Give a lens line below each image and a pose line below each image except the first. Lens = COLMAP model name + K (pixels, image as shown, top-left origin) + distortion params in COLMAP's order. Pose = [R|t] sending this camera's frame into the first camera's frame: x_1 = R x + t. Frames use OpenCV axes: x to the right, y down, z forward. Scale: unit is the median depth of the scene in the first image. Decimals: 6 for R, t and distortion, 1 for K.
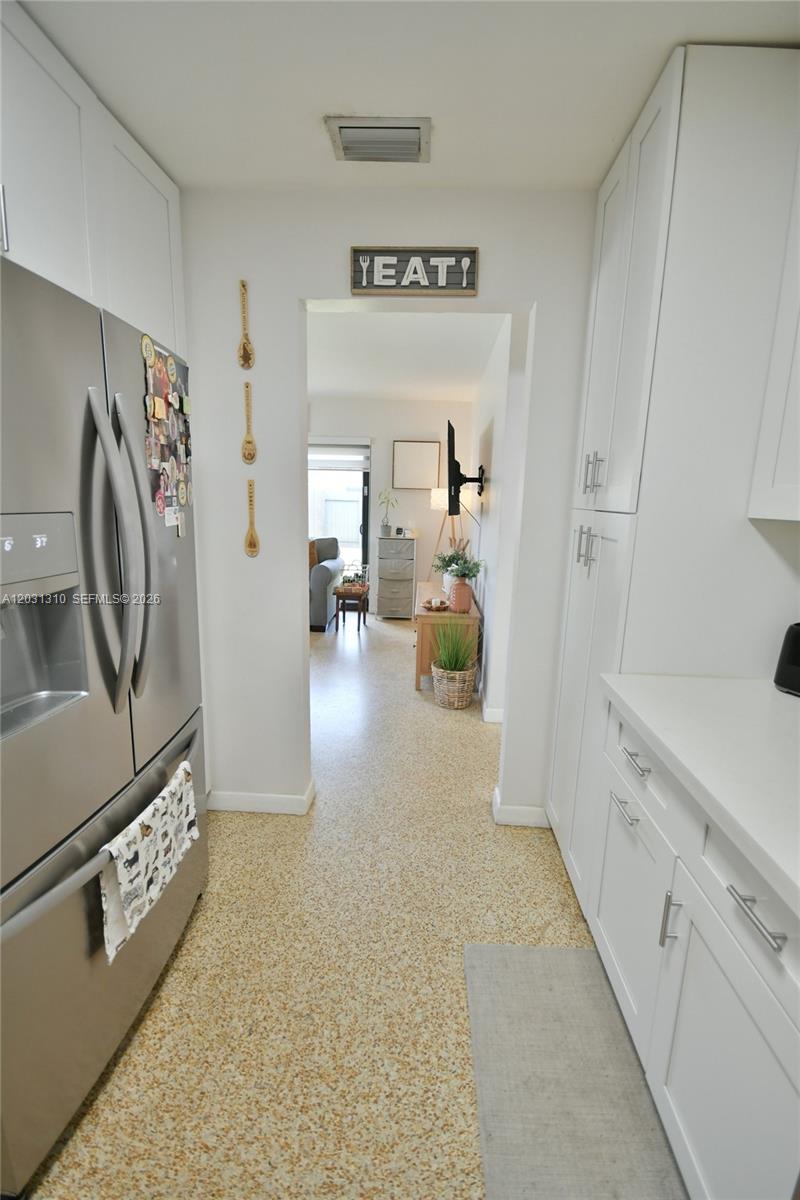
lens RADIAL K [[524.1, 0, 403.4], [0, 524.1, 604.6], [0, 0, 1]] dist [0.008111, -0.010659]
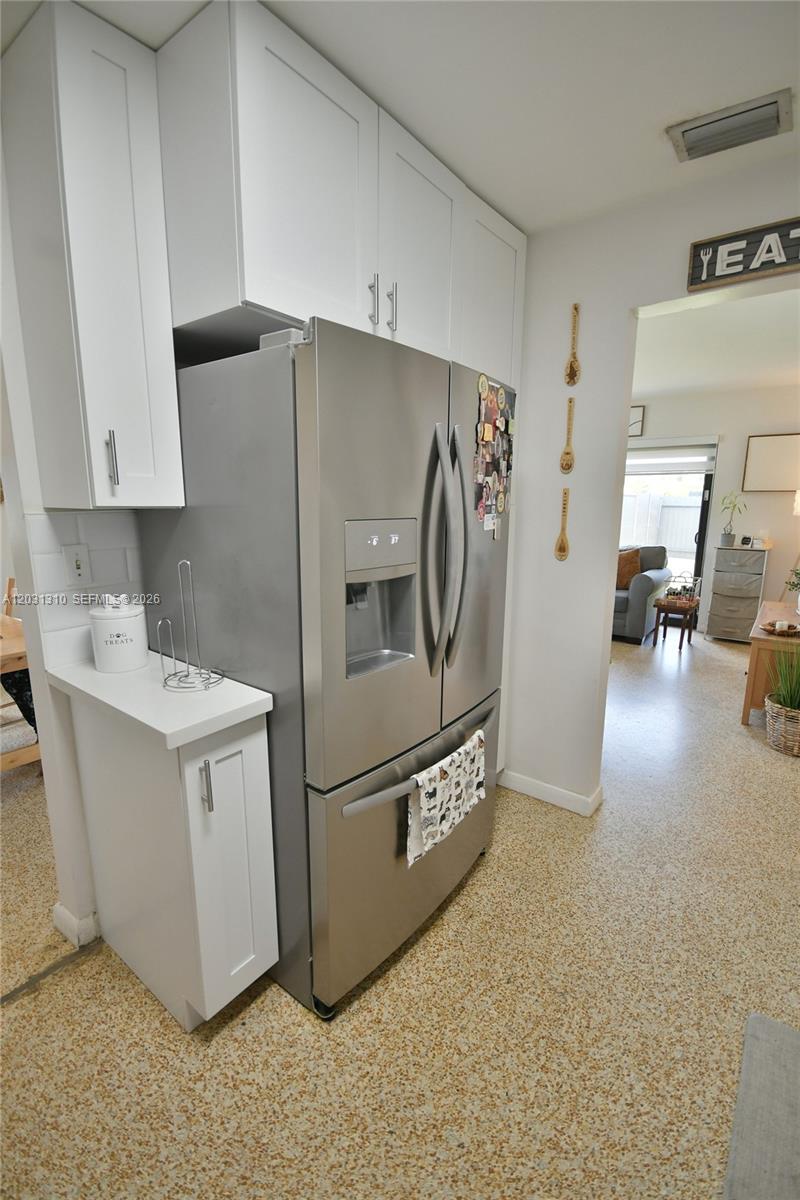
lens RADIAL K [[524.1, 0, 405.4], [0, 524.1, 606.0], [0, 0, 1]] dist [0.008111, -0.010659]
pose [[0.824625, 0.088969, -0.558640, 0.077169], [-0.095442, 0.995279, 0.017625, 0.017396], [0.557570, 0.038784, 0.829223, -0.079103]]
